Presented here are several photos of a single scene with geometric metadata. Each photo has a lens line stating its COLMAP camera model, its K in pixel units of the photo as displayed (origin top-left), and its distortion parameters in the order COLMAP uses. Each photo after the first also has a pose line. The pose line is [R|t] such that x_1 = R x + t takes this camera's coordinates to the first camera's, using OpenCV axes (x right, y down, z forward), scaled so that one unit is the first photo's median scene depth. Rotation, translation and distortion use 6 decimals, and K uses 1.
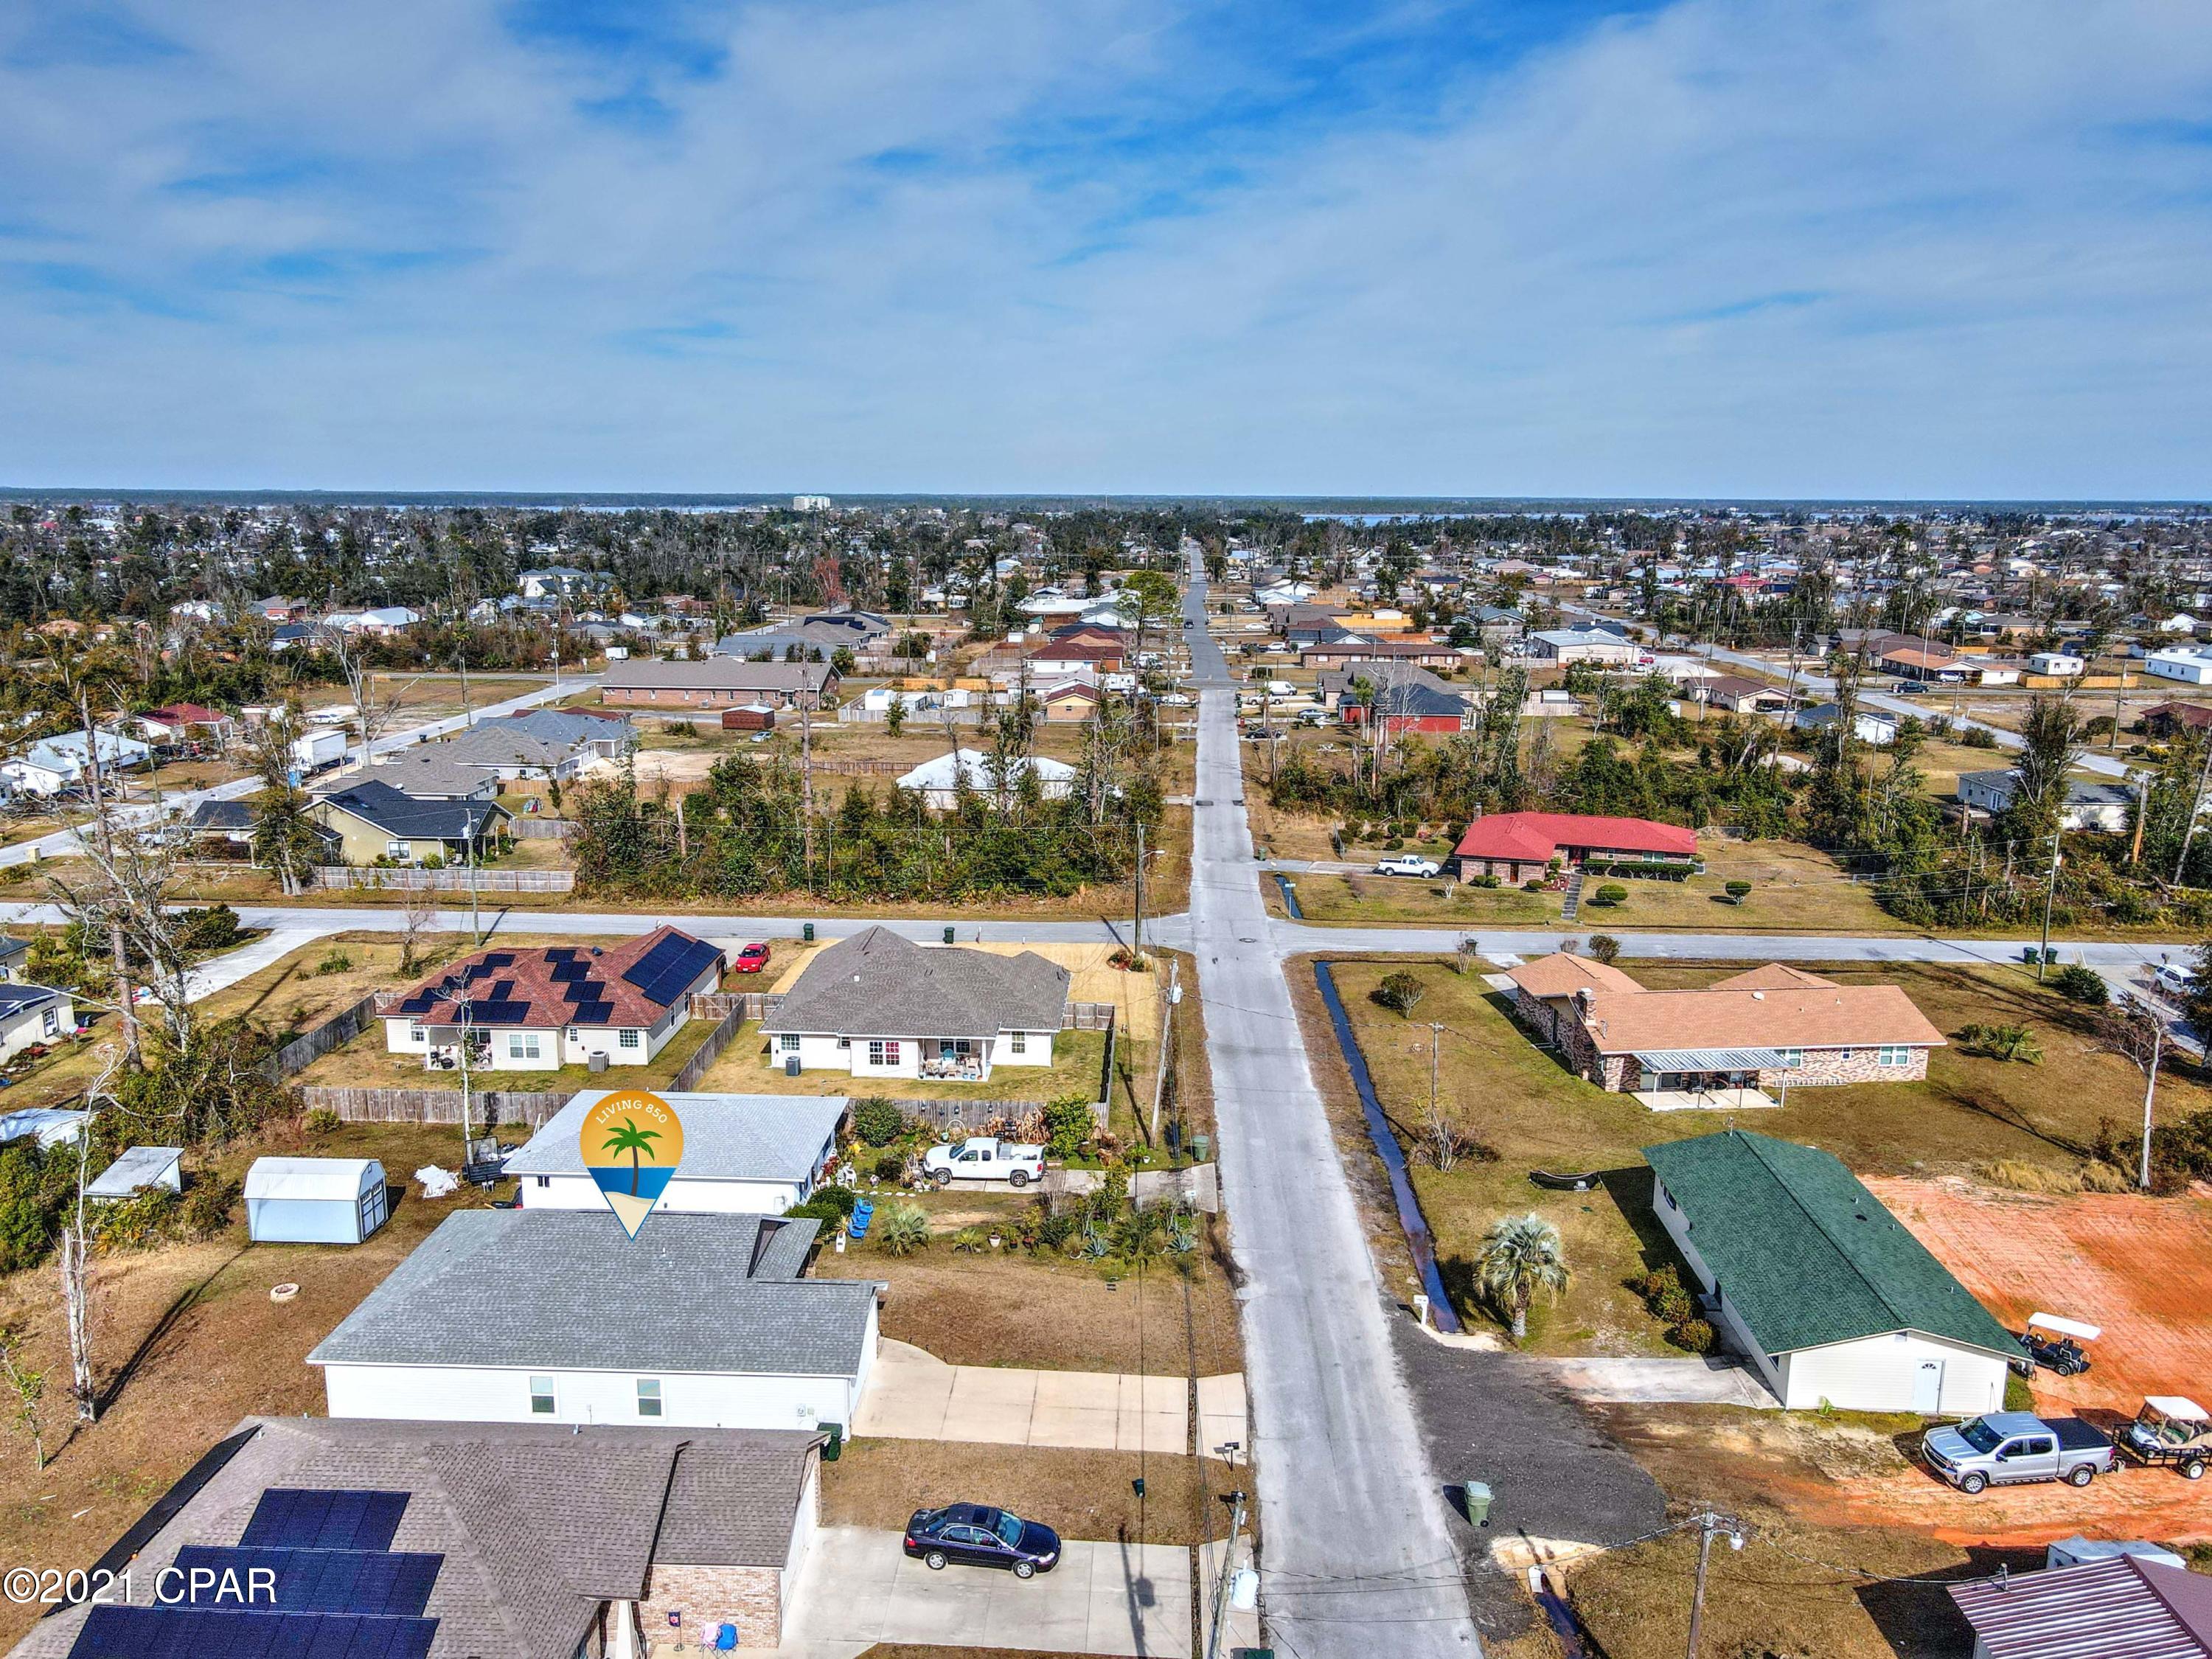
lens RADIAL K [[1636.8, 0, 1108.0], [0, 1636.8, 818.7], [0, 0, 1]] dist [0.003789, 0.009248]
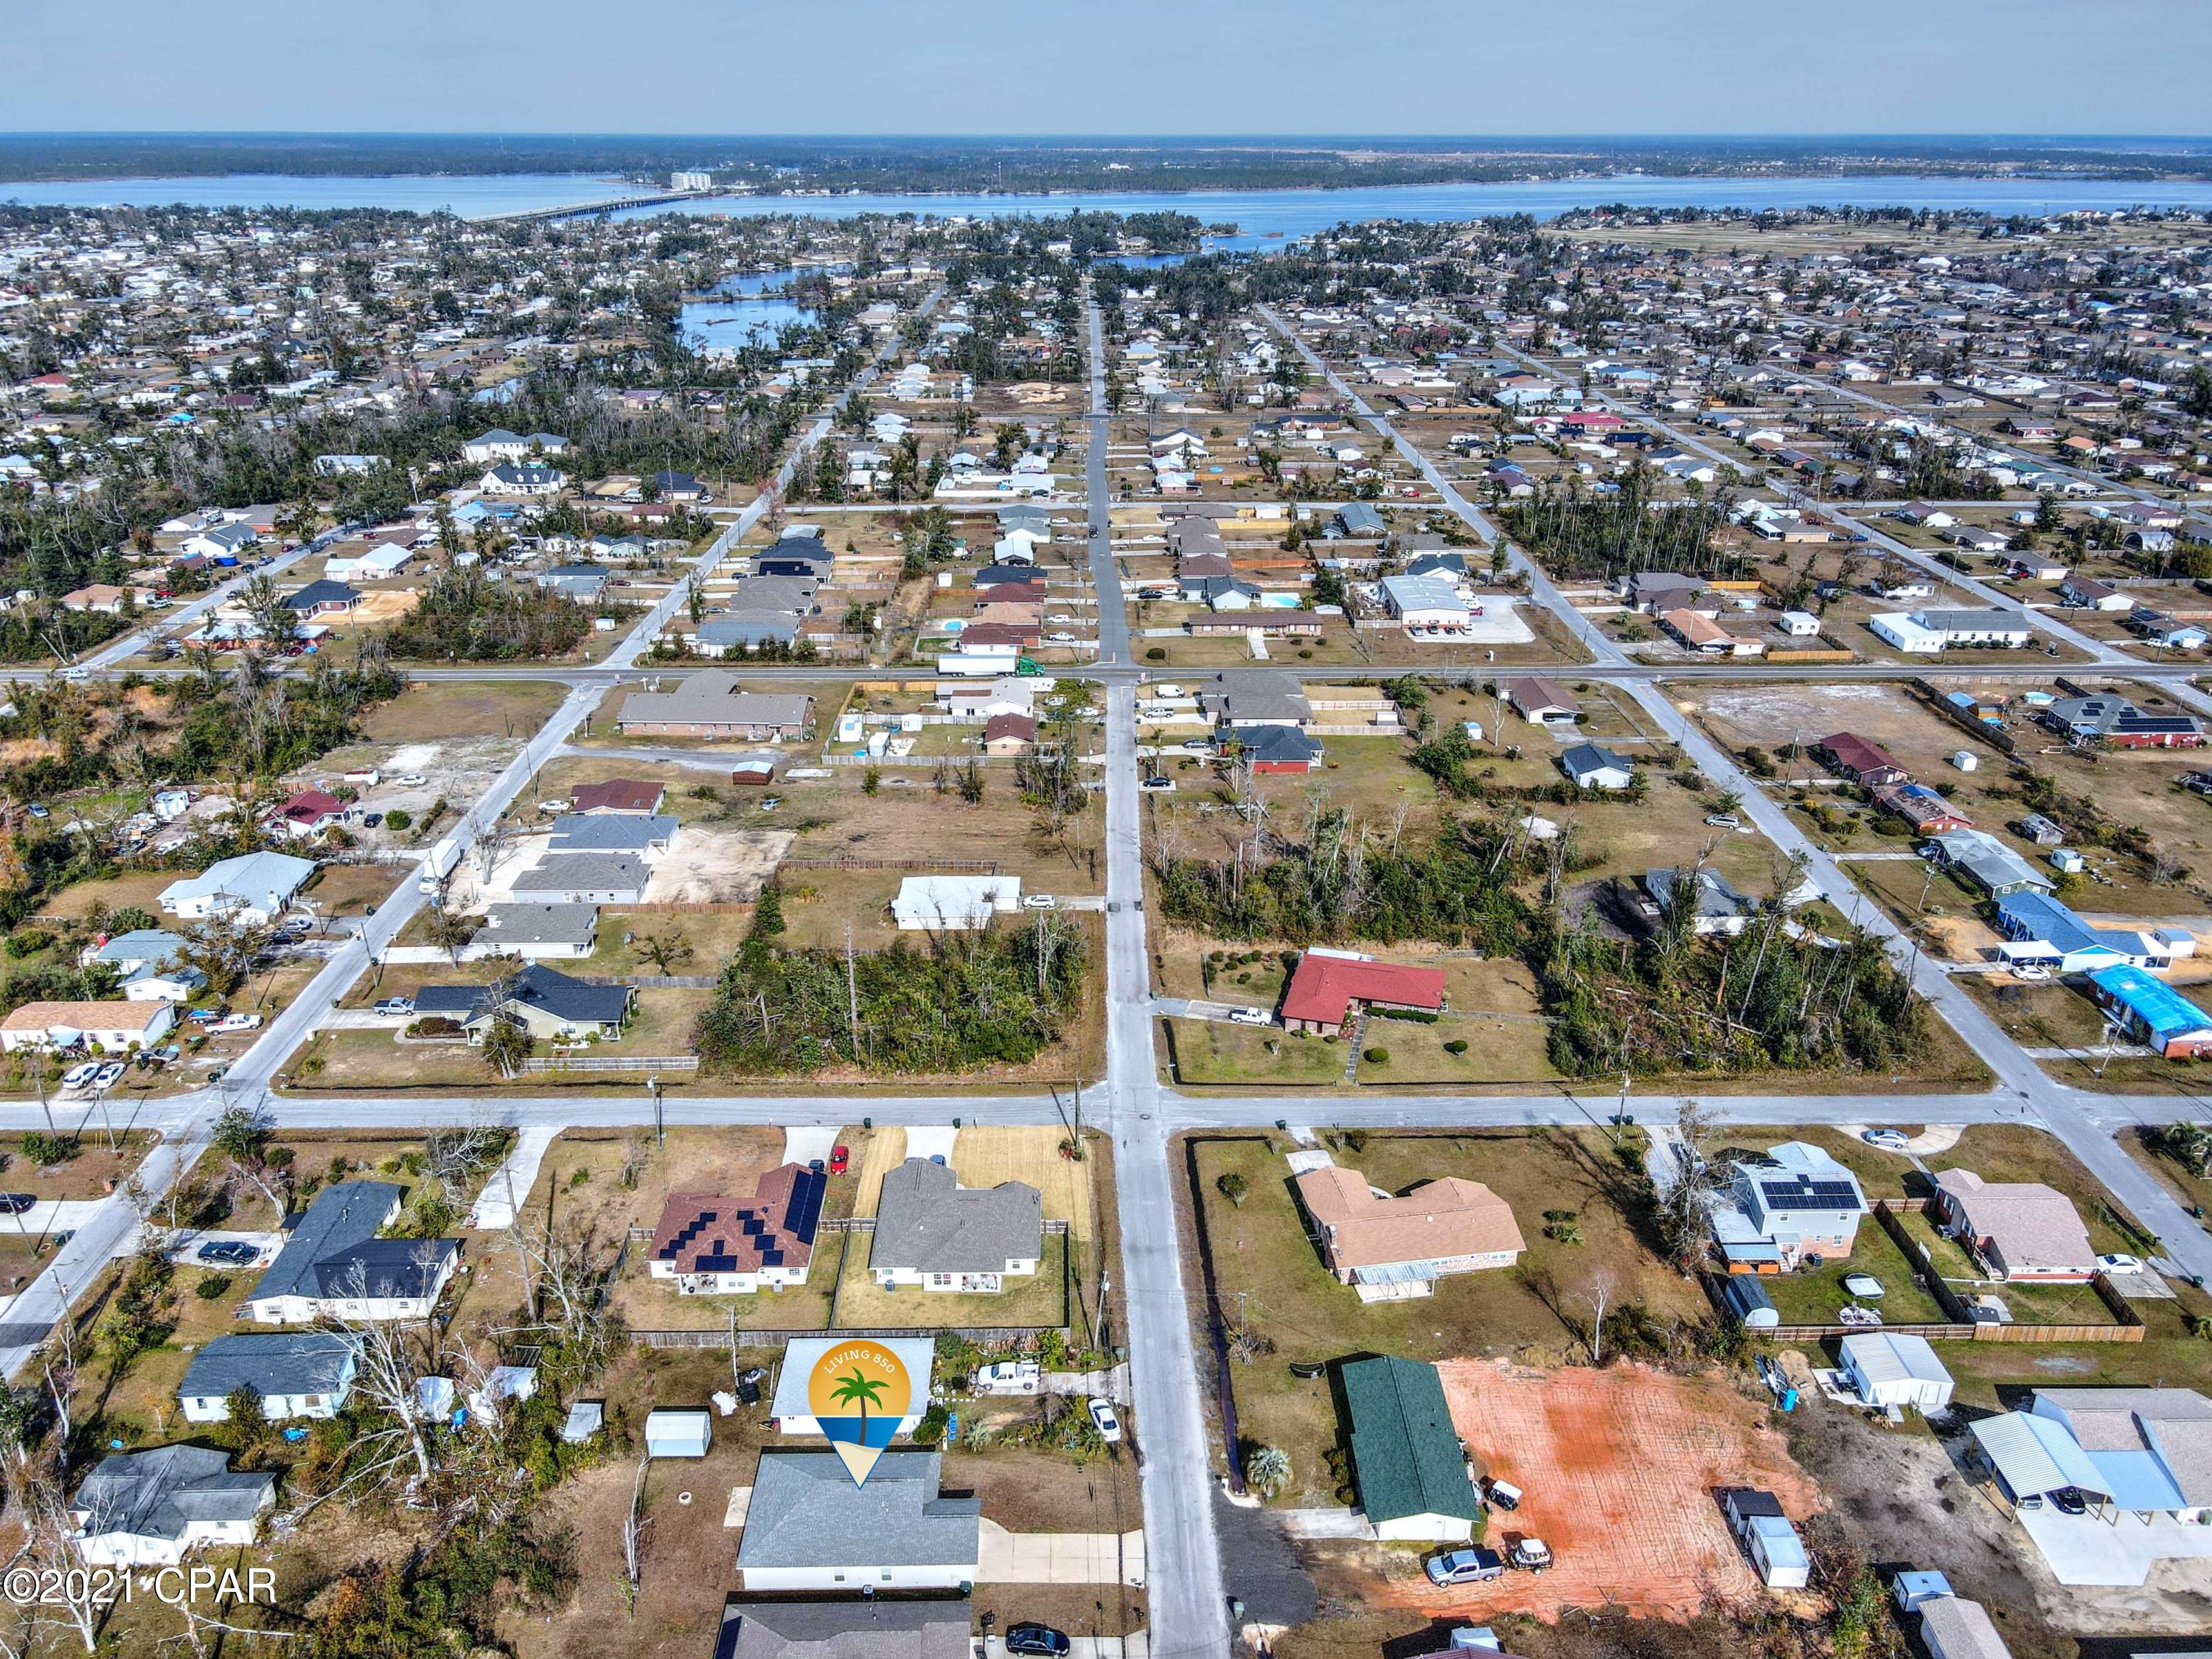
lens RADIAL K [[1613.9, 0, 1106.0], [0, 1613.9, 829.5], [0, 0, 1]] dist [0.002692, 0.020053]
pose [[0.998114, -0.029430, 0.053869, -0.041098], [0.017531, 0.977691, 0.209314, -0.749079], [-0.058827, -0.207975, 0.976364, -0.671009]]
